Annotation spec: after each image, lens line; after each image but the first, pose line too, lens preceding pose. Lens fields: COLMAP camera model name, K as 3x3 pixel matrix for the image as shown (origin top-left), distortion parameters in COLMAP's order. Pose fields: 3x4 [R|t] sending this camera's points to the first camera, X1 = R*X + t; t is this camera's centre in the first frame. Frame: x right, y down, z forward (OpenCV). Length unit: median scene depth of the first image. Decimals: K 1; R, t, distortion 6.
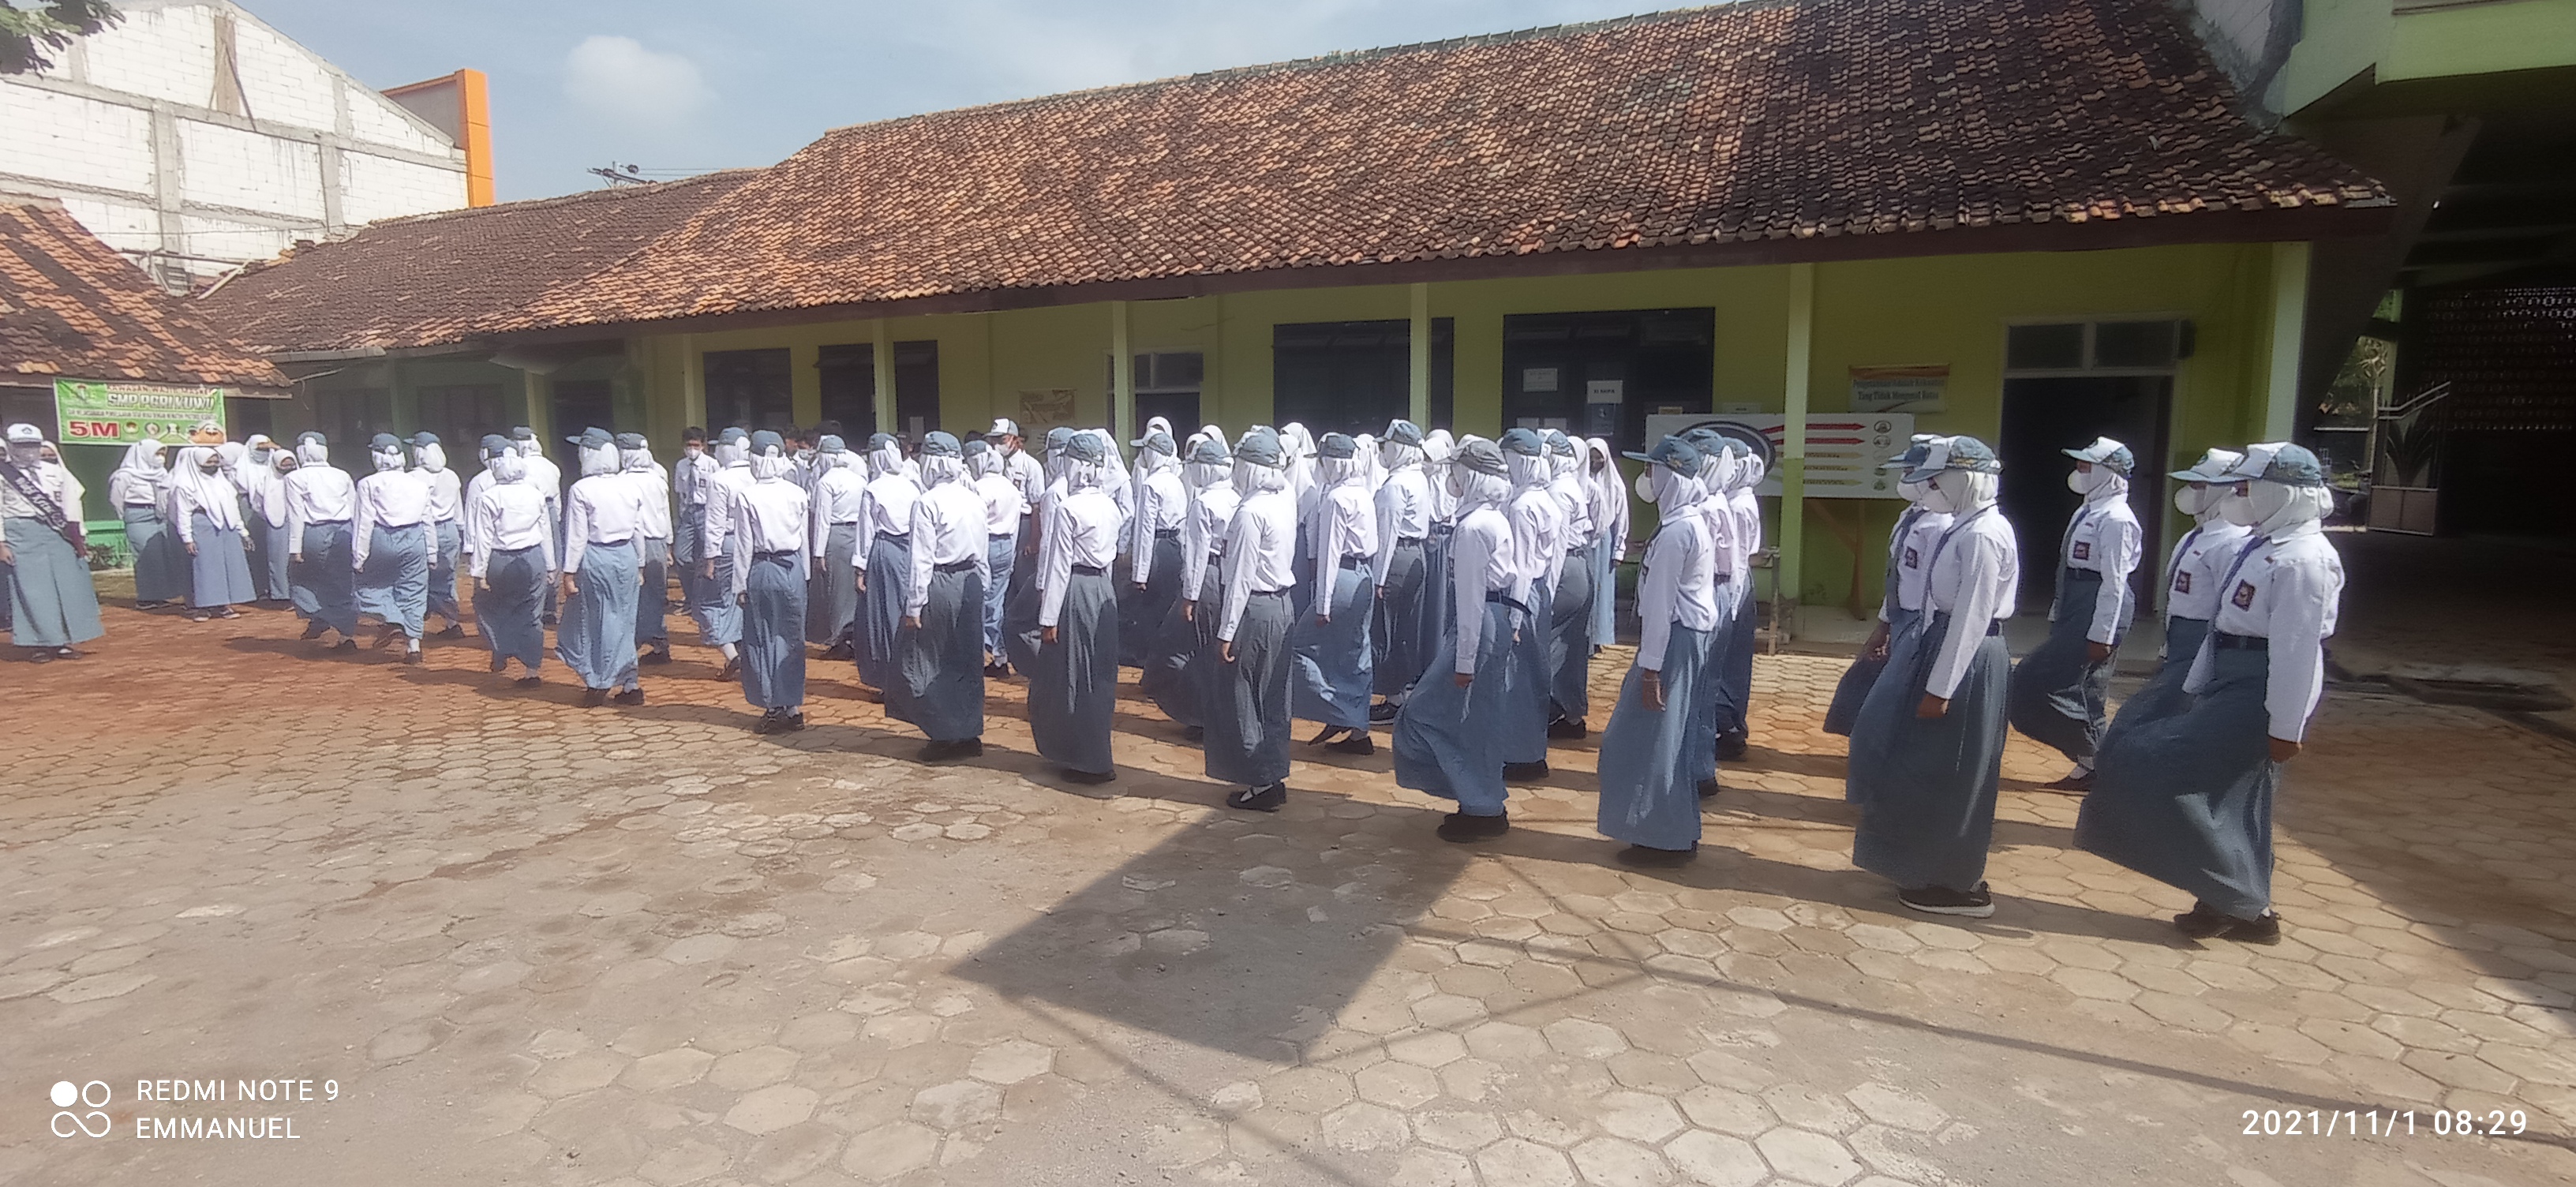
lens RADIAL K [[1180.4, 0, 1272.5], [0, 1180.4, 572.4], [0, 0, 1]] dist [-0.056682, 0.038413]
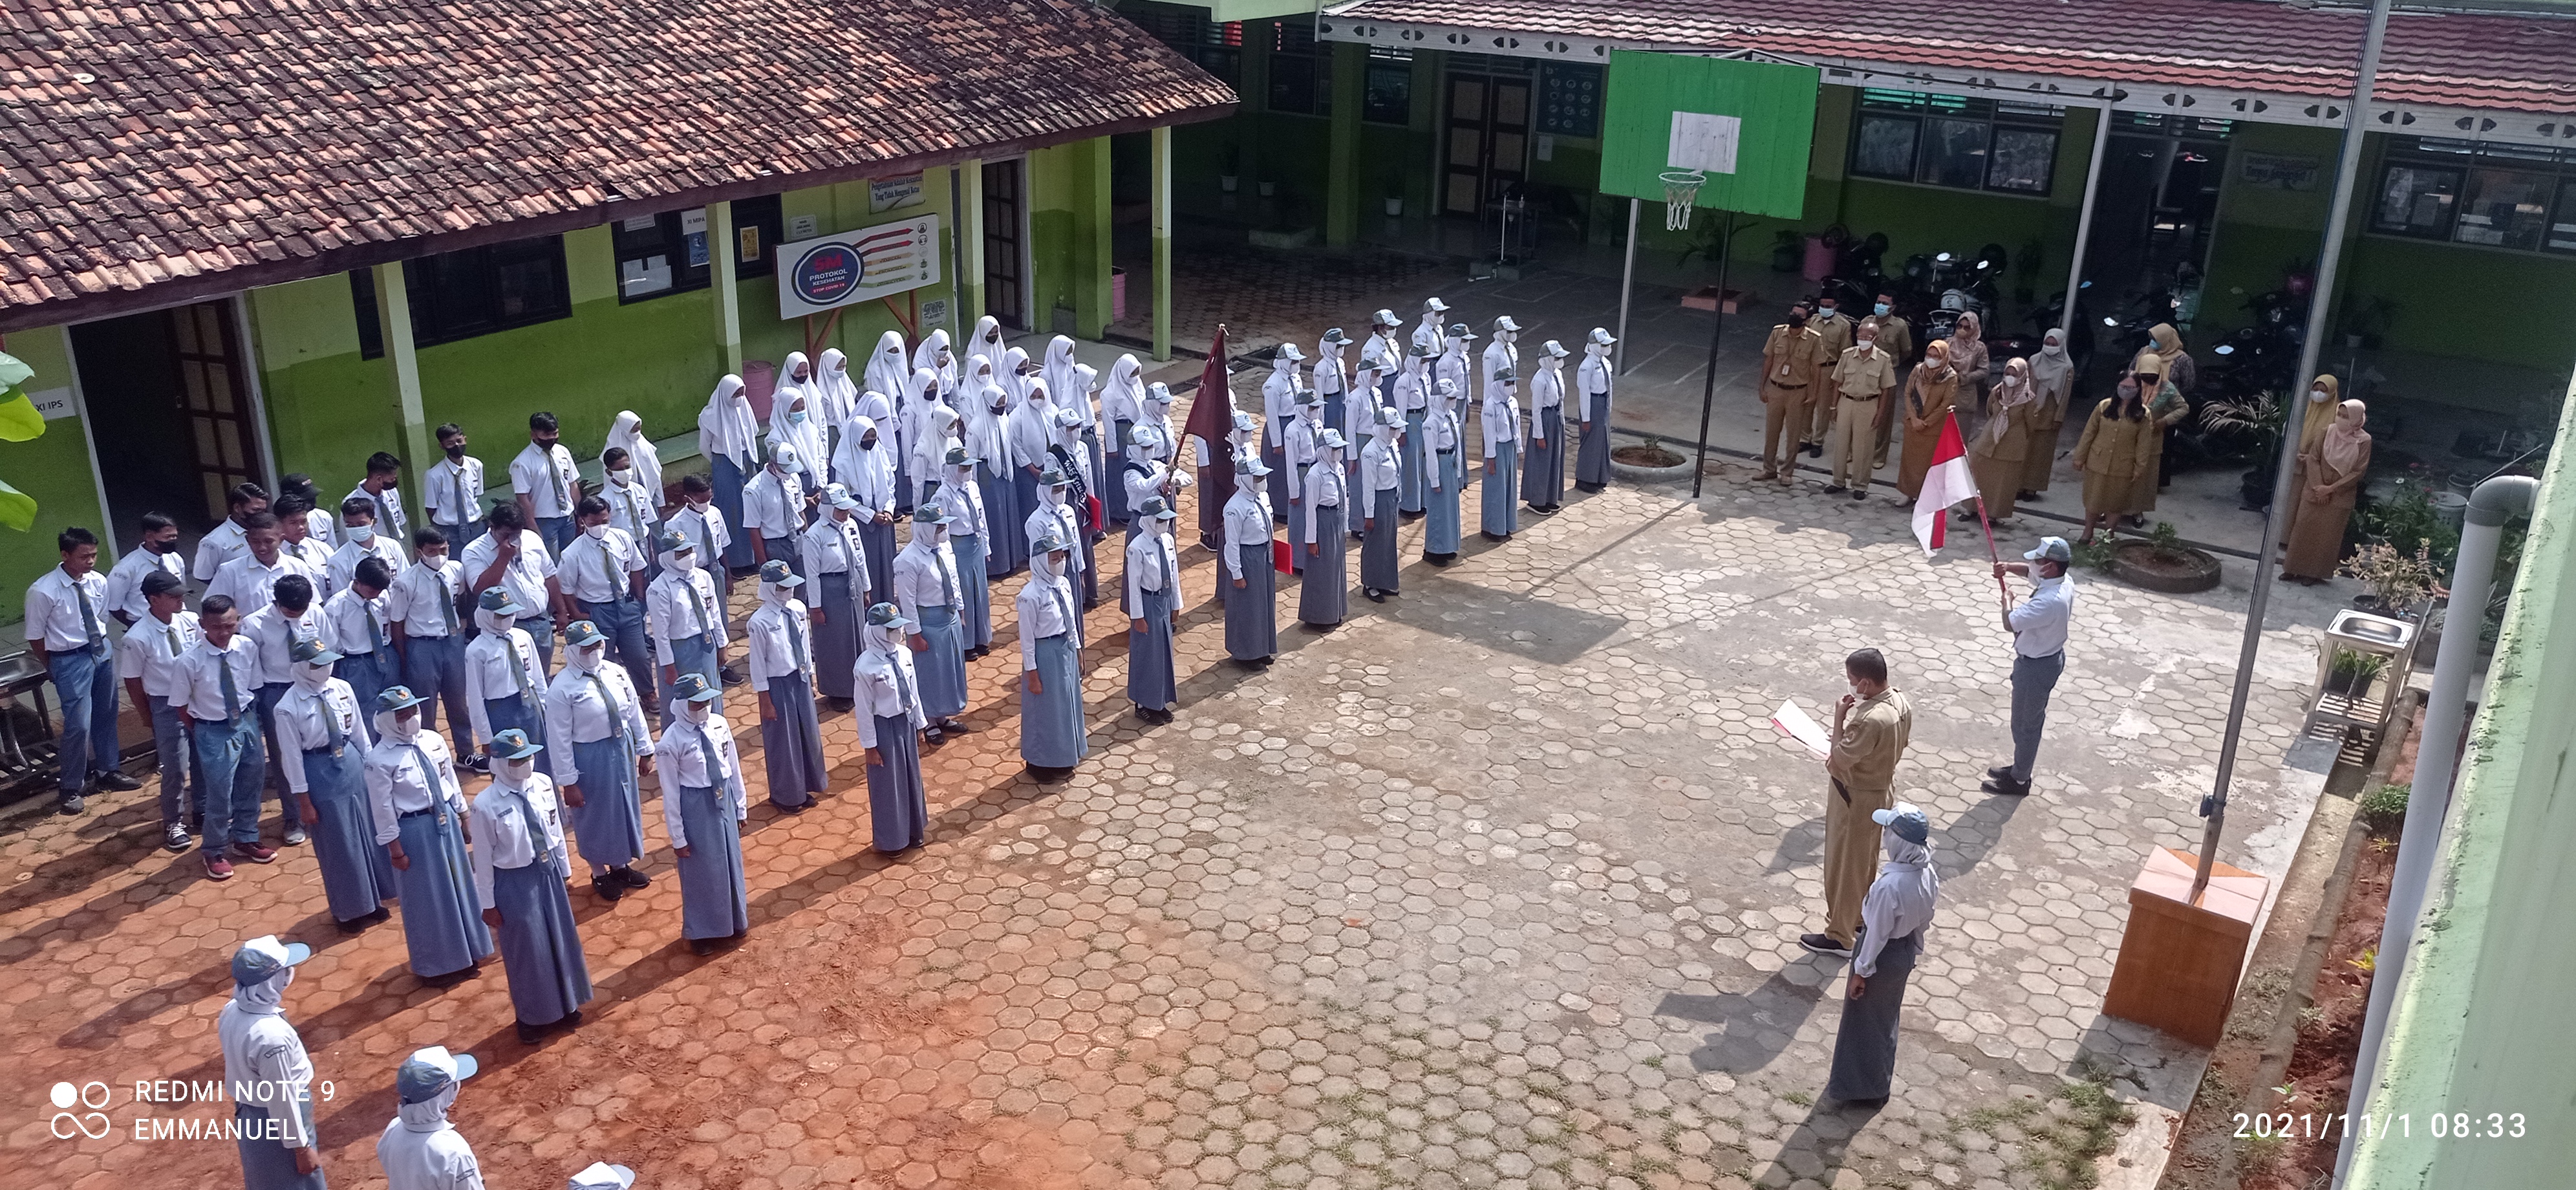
lens RADIAL K [[1918.4, 0, 1289.2], [0, 1918.4, 574.1], [0, 0, 1]] dist [0.086856, -0.129373]
pose [[0.166303, -0.356866, 0.919233, -1.215194], [0.081385, 0.934002, 0.347875, -0.399352], [-0.982710, 0.016959, 0.184371, 0.228450]]
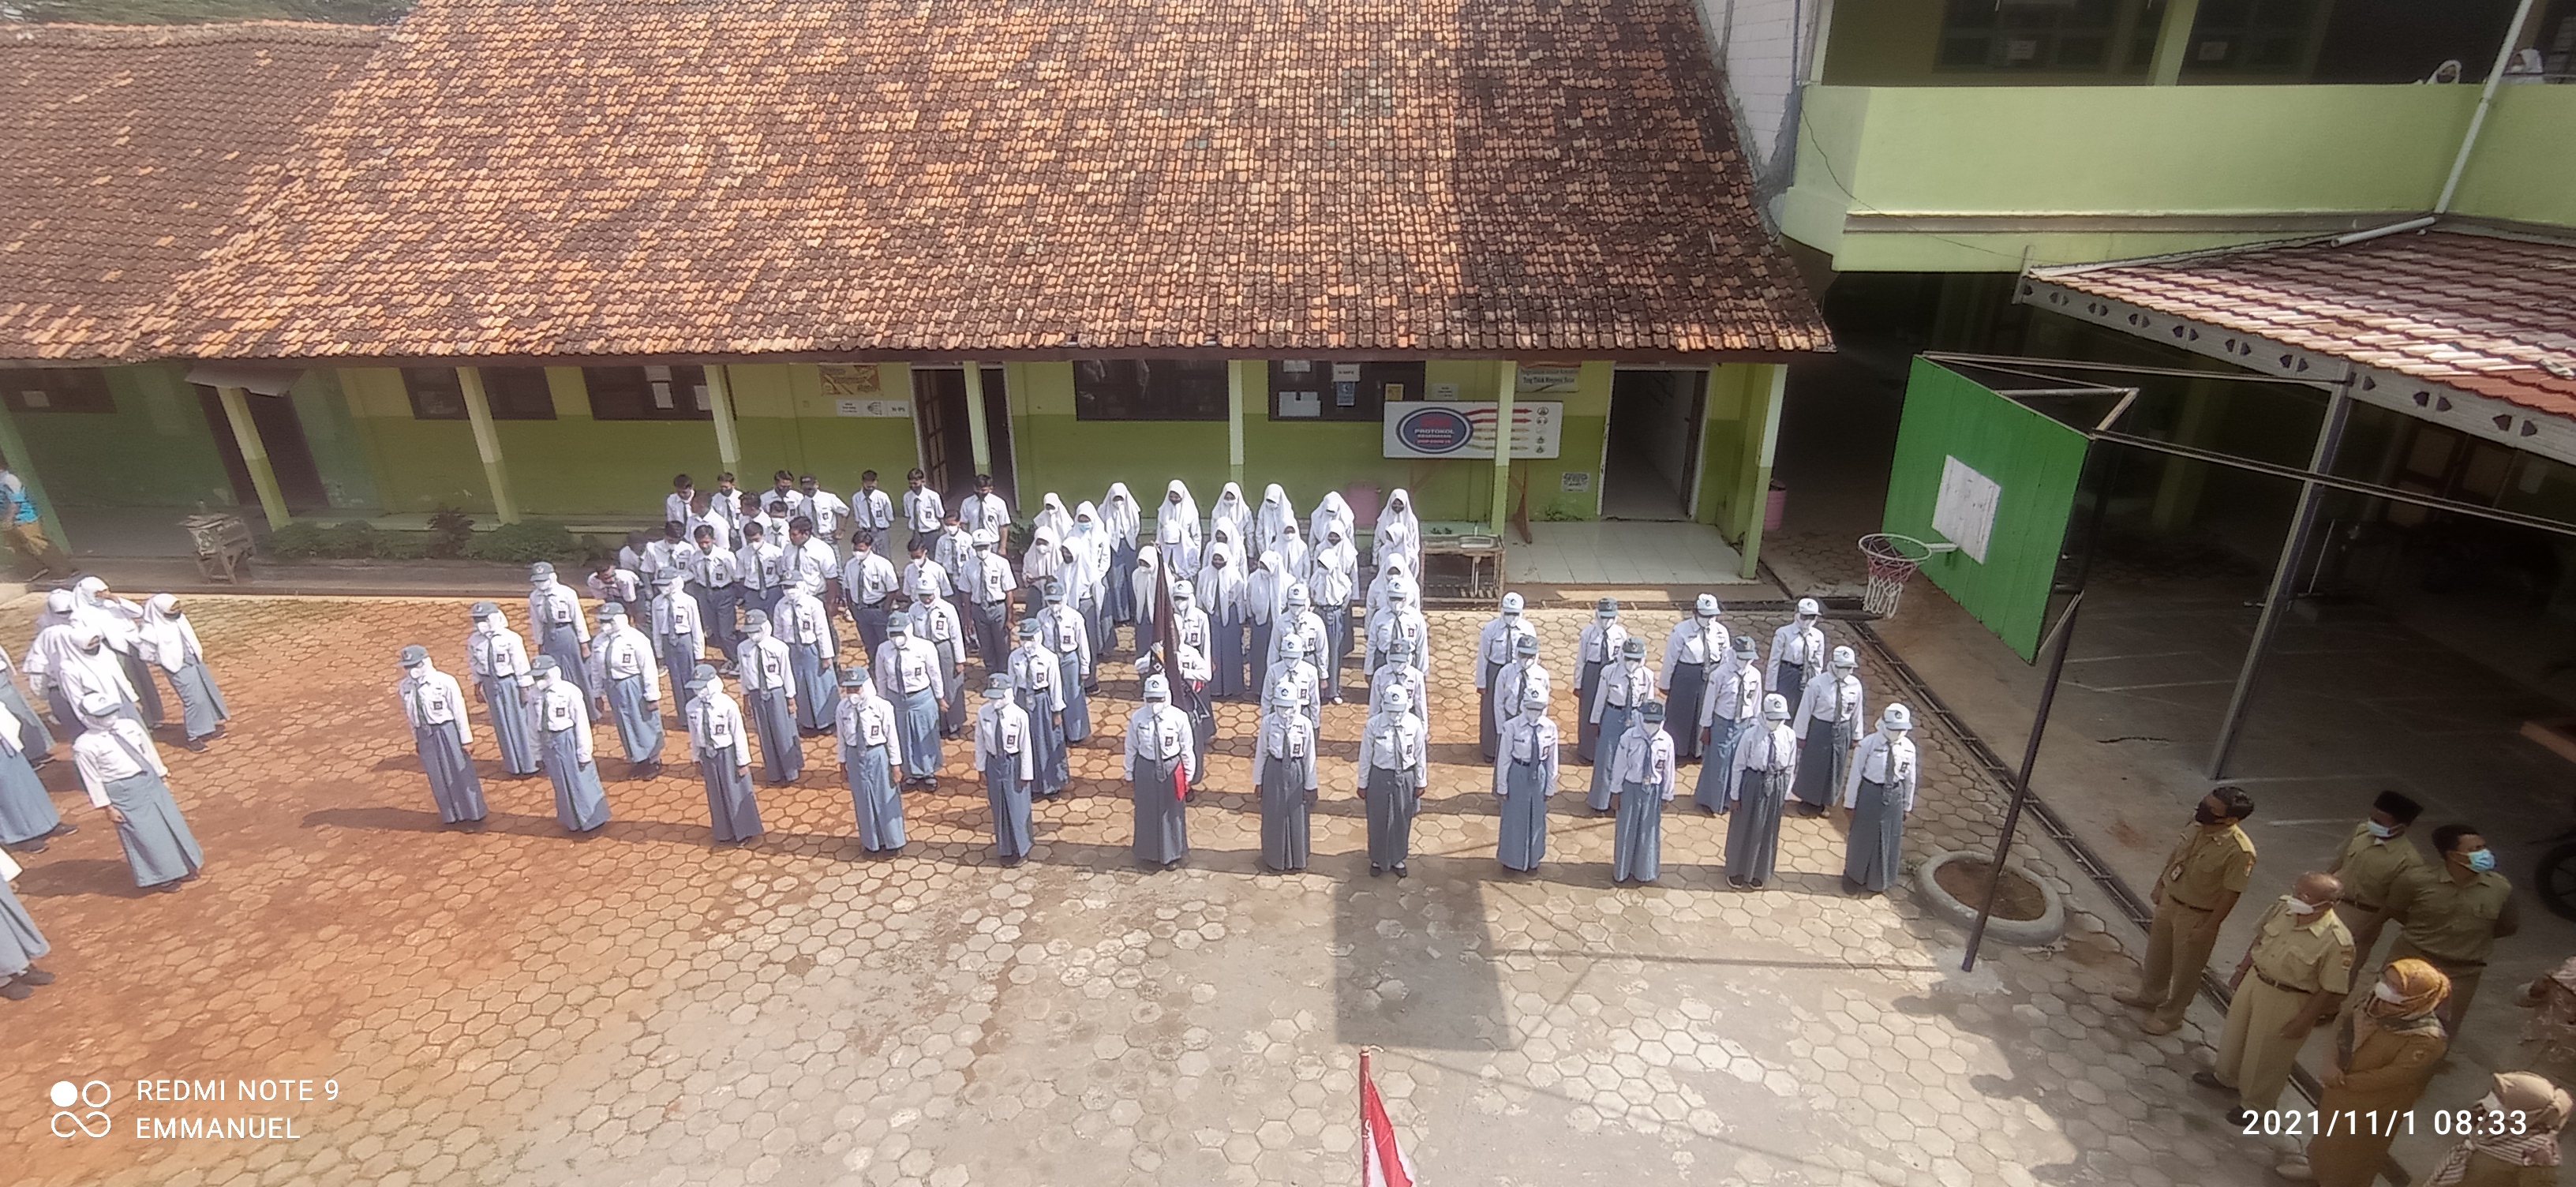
lens RADIAL K [[1180.4, 0, 1272.5], [0, 1180.4, 572.4], [0, 0, 1]] dist [-0.056682, 0.038413]
pose [[0.925157, -0.155188, 0.346411, -0.287026], [0.049392, 0.954066, 0.295498, -0.335629], [-0.376357, -0.256272, 0.890326, -0.202095]]
